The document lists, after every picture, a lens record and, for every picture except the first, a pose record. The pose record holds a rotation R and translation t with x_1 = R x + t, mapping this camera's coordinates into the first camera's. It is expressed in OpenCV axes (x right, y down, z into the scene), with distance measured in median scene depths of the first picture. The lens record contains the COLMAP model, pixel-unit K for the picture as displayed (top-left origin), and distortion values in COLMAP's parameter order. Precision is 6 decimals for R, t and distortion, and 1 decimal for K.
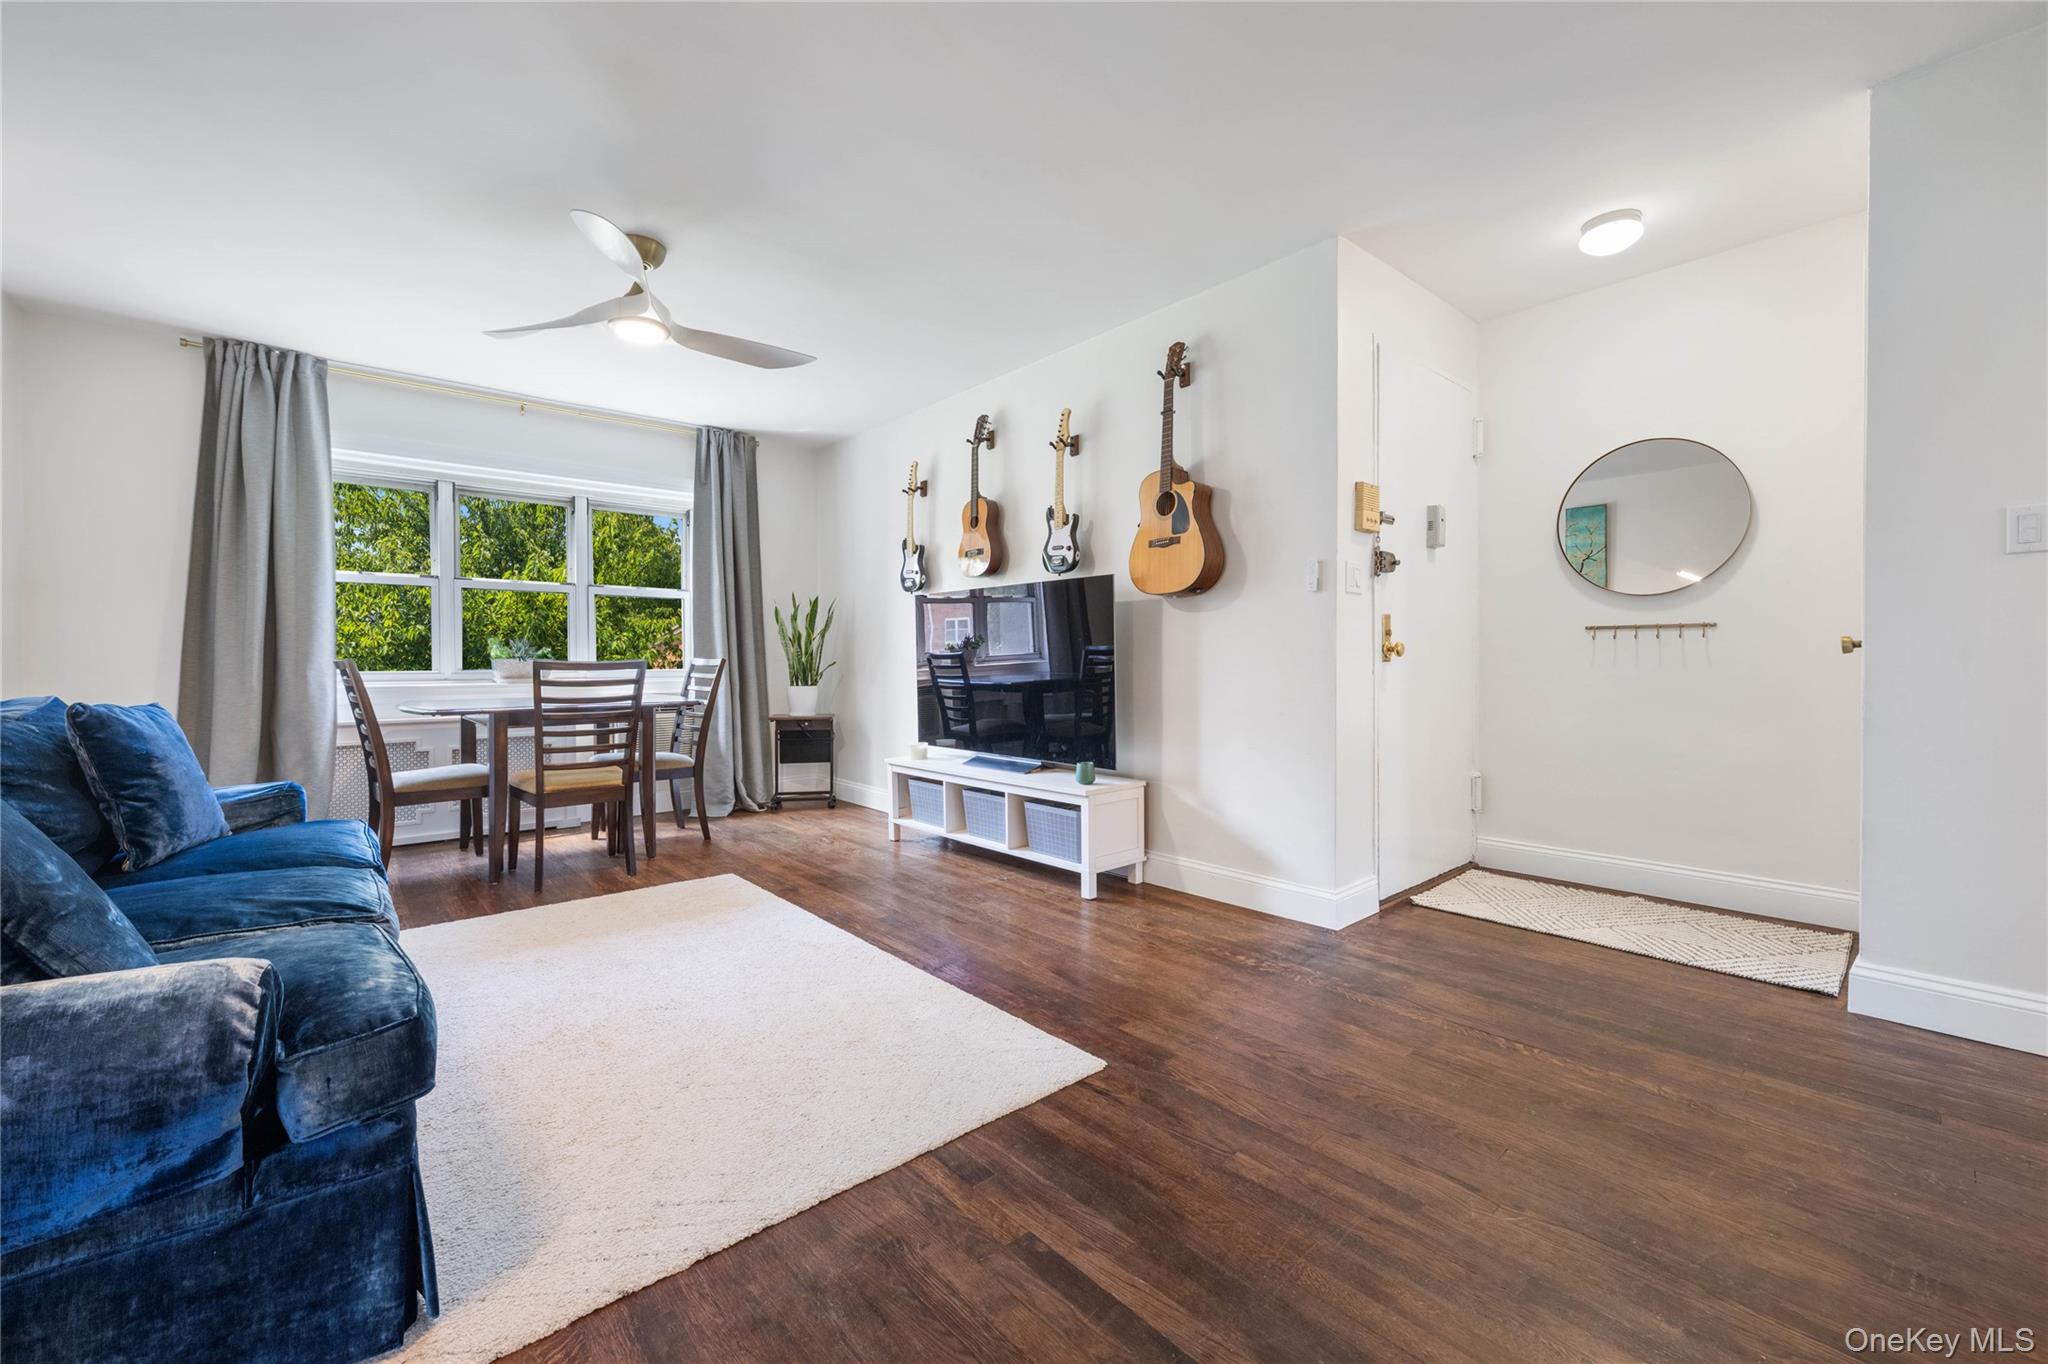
lens RADIAL K [[816.8, 0, 1000.9], [0, 816.8, 667.4], [0, 0, 1]] dist [-0.002413, -0.000161]
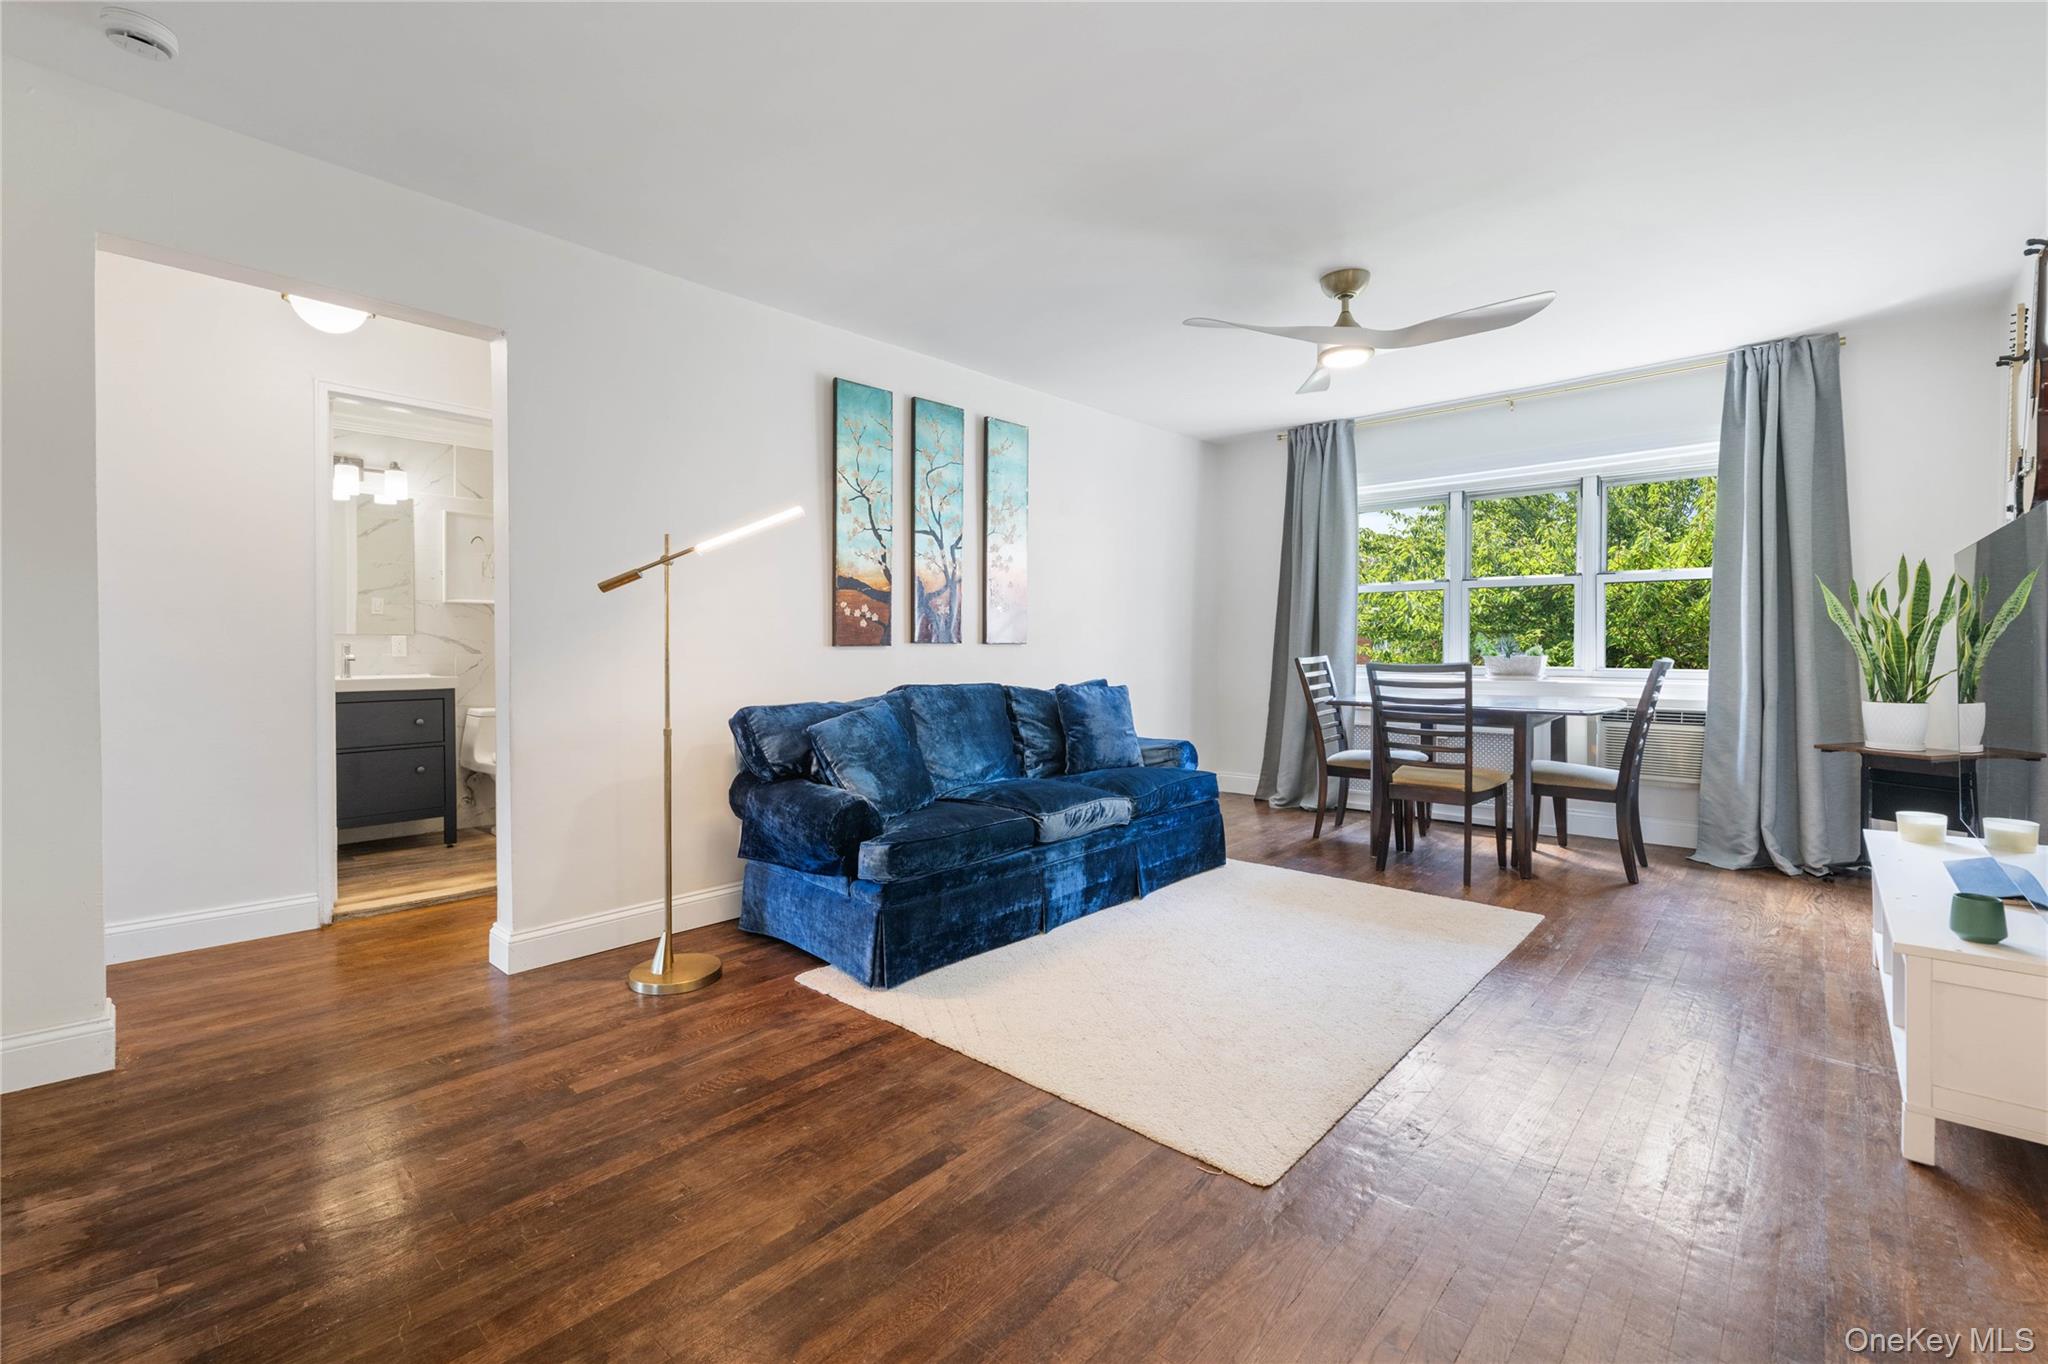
lens RADIAL K [[882.2, 0, 1018.7], [0, 882.2, 651.0], [0, 0, 1]] dist [0.000291, -0.000001]
pose [[0.130150, 0.010153, -0.991442, 0.515144], [-0.005207, 0.999941, 0.009557, -0.029791], [0.991481, 0.003918, 0.130195, 0.339844]]
